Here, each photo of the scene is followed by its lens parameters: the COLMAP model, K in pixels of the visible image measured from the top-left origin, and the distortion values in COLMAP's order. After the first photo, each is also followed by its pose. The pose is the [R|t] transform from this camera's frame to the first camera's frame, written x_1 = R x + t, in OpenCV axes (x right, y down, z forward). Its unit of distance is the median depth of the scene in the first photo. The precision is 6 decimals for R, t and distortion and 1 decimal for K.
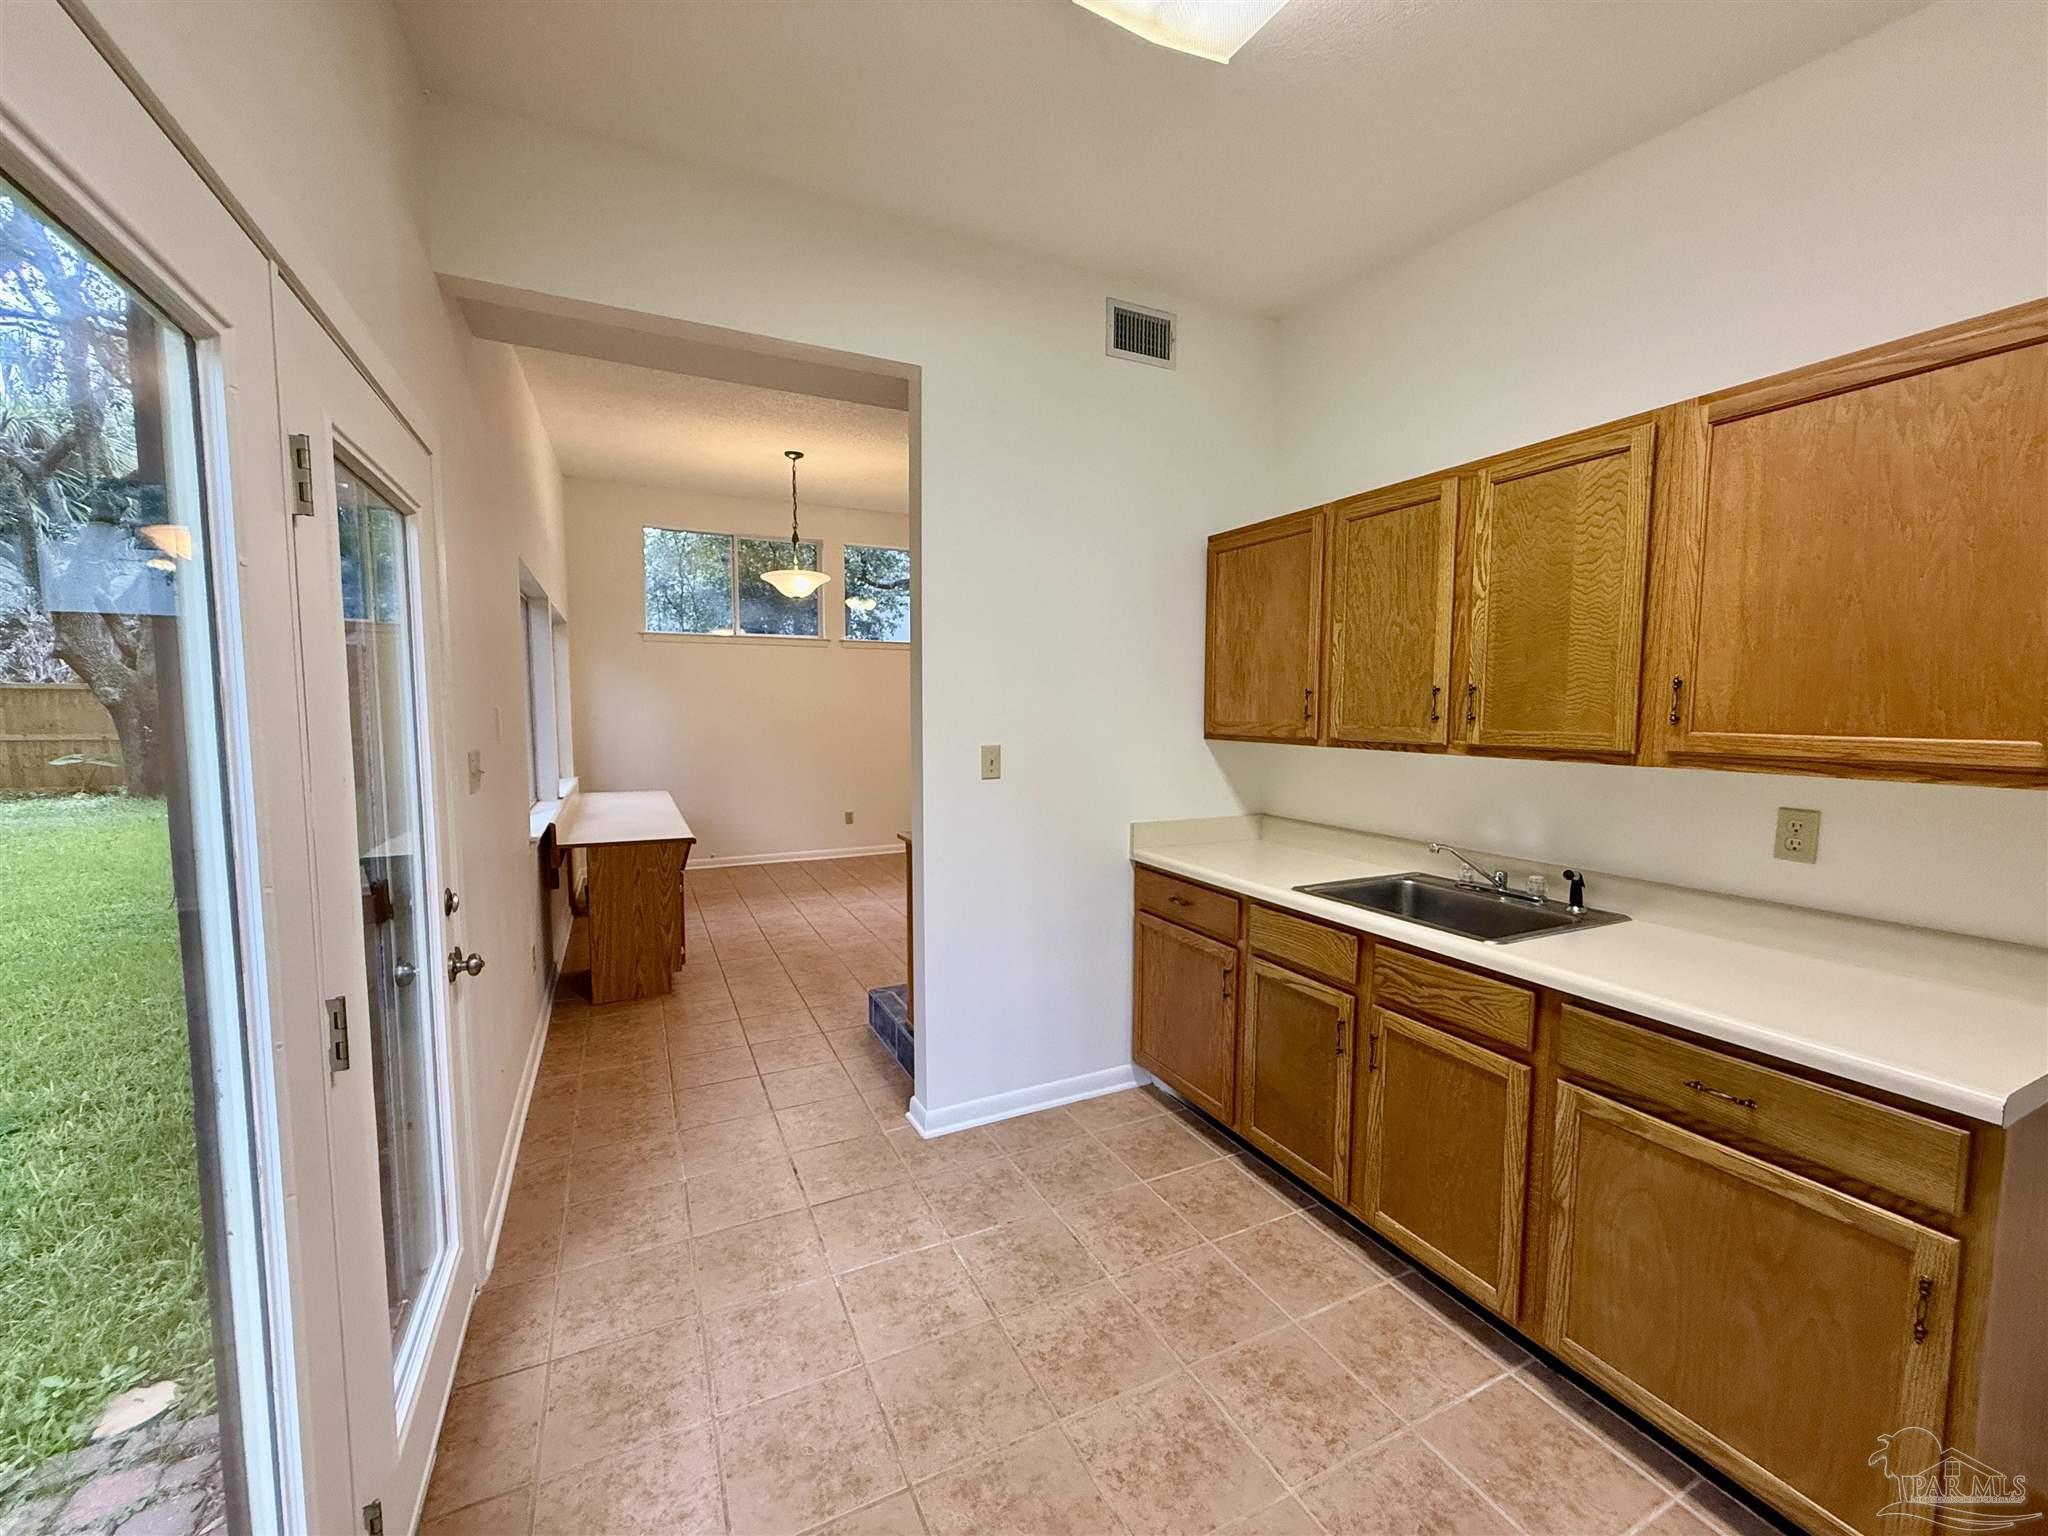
lens RADIAL K [[815.7, 0, 1020.5], [0, 815.7, 769.6], [0, 0, 1]] dist [-0.000349, 0.000359]
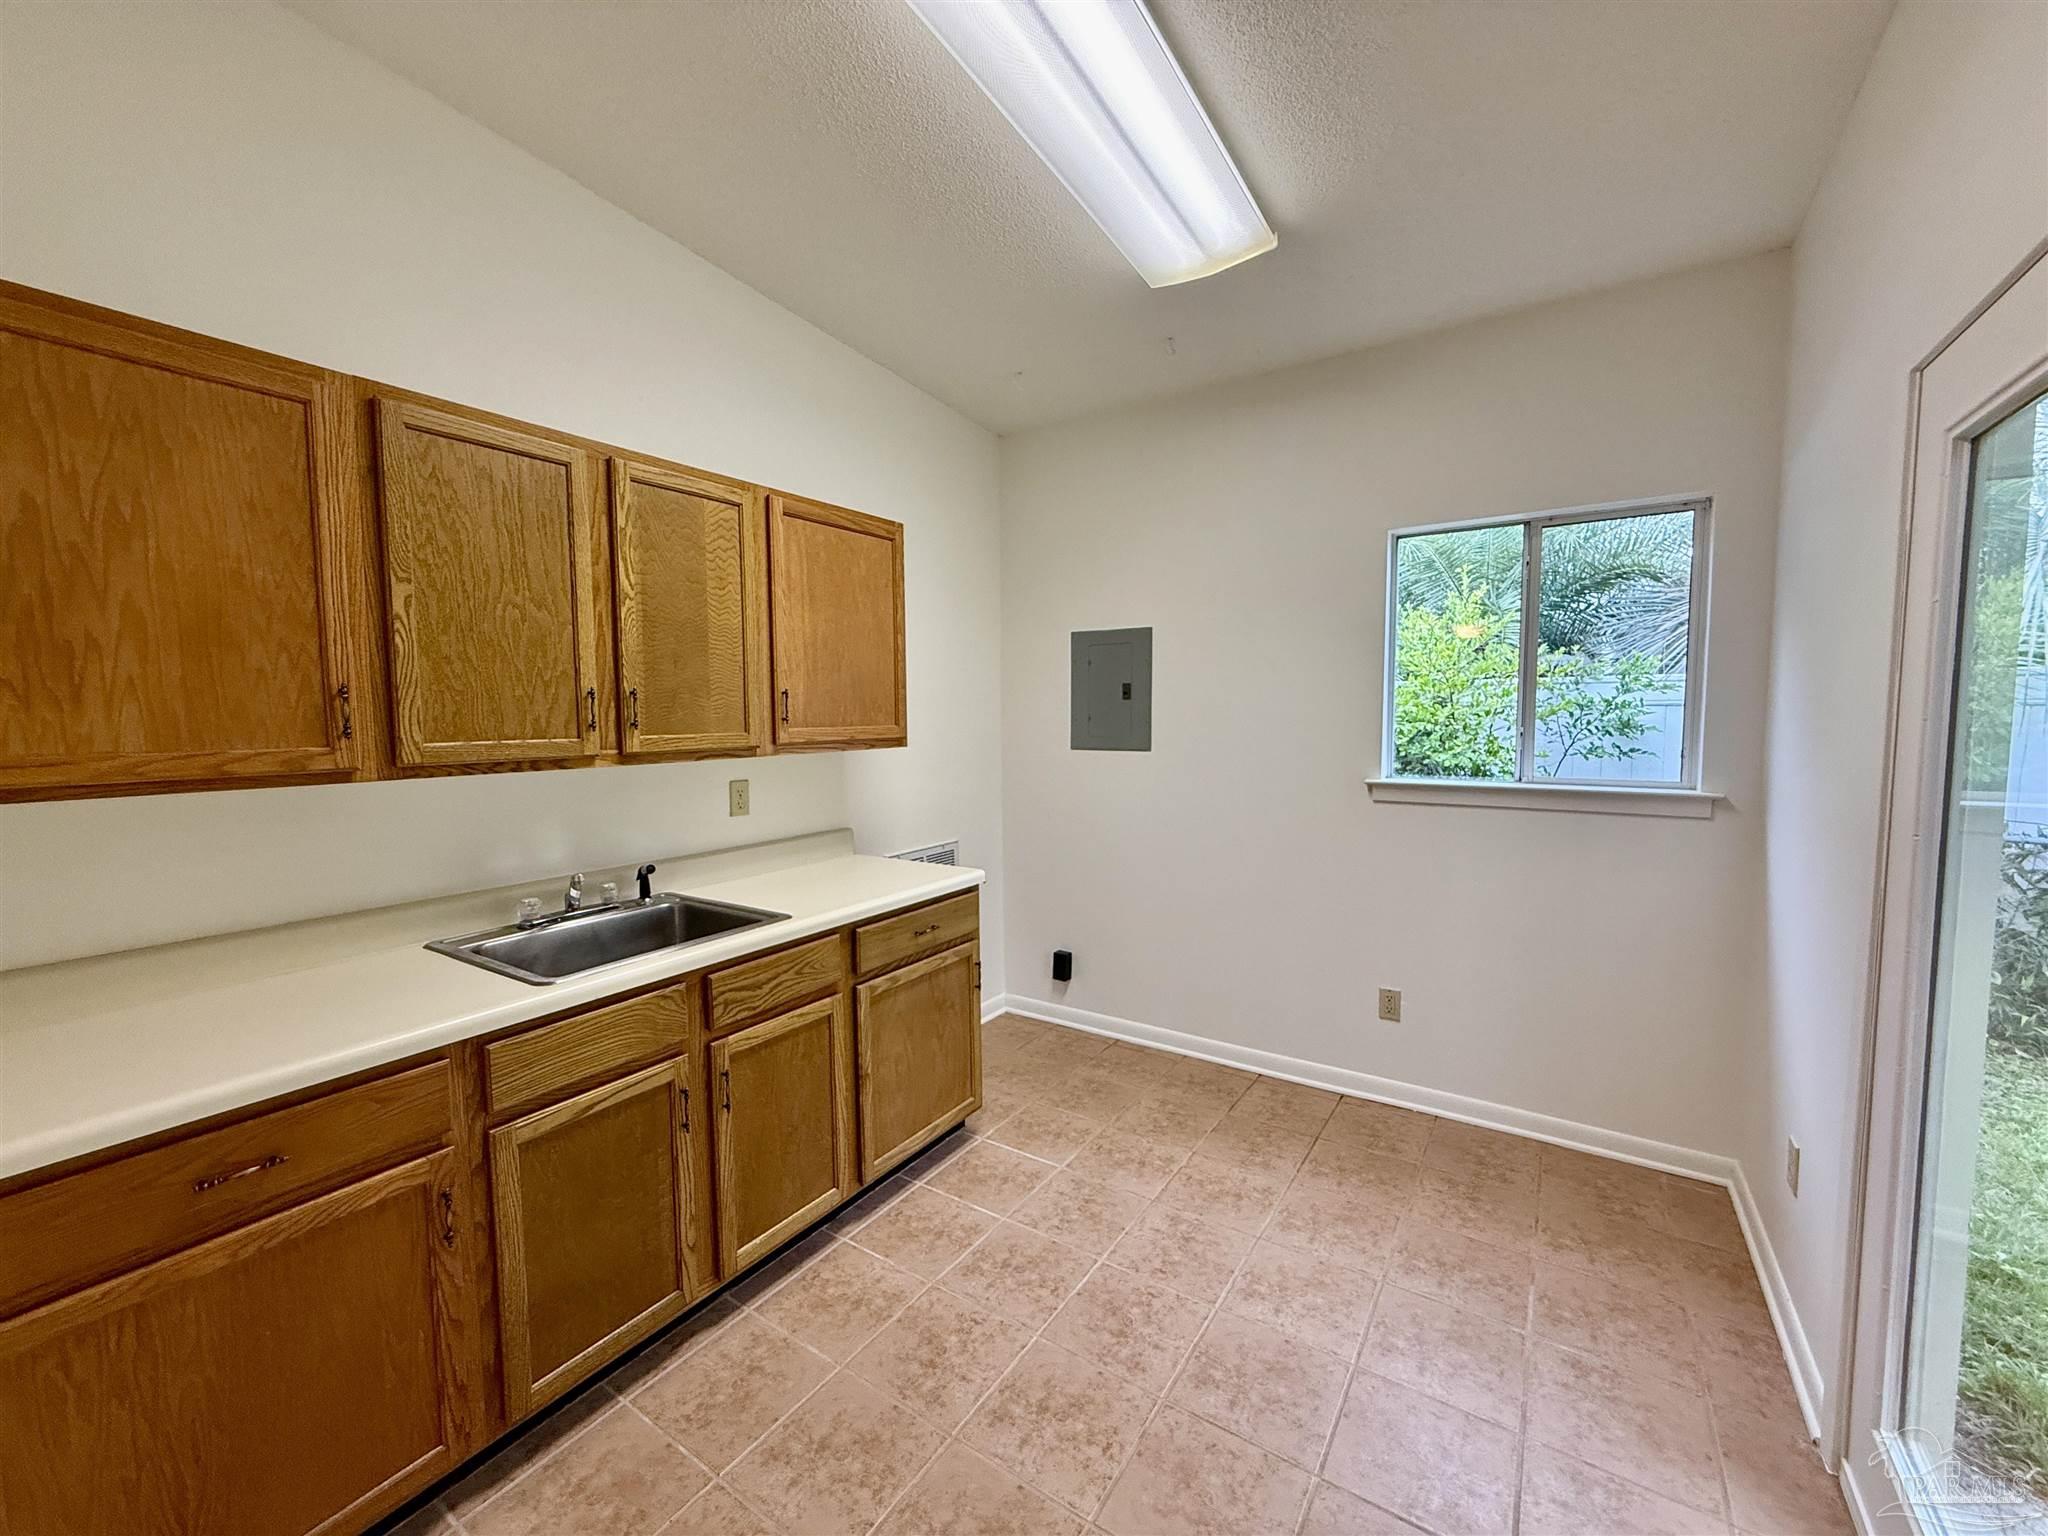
lens RADIAL K [[815.7, 0, 1023.6], [0, 815.7, 771.7], [0, 0, 1]] dist [-0.000349, 0.000359]
pose [[-0.505542, -0.062884, 0.860507, -0.530198], [0.076372, 0.990164, 0.117227, -0.093462], [-0.859415, 0.124981, -0.495767, 1.193833]]
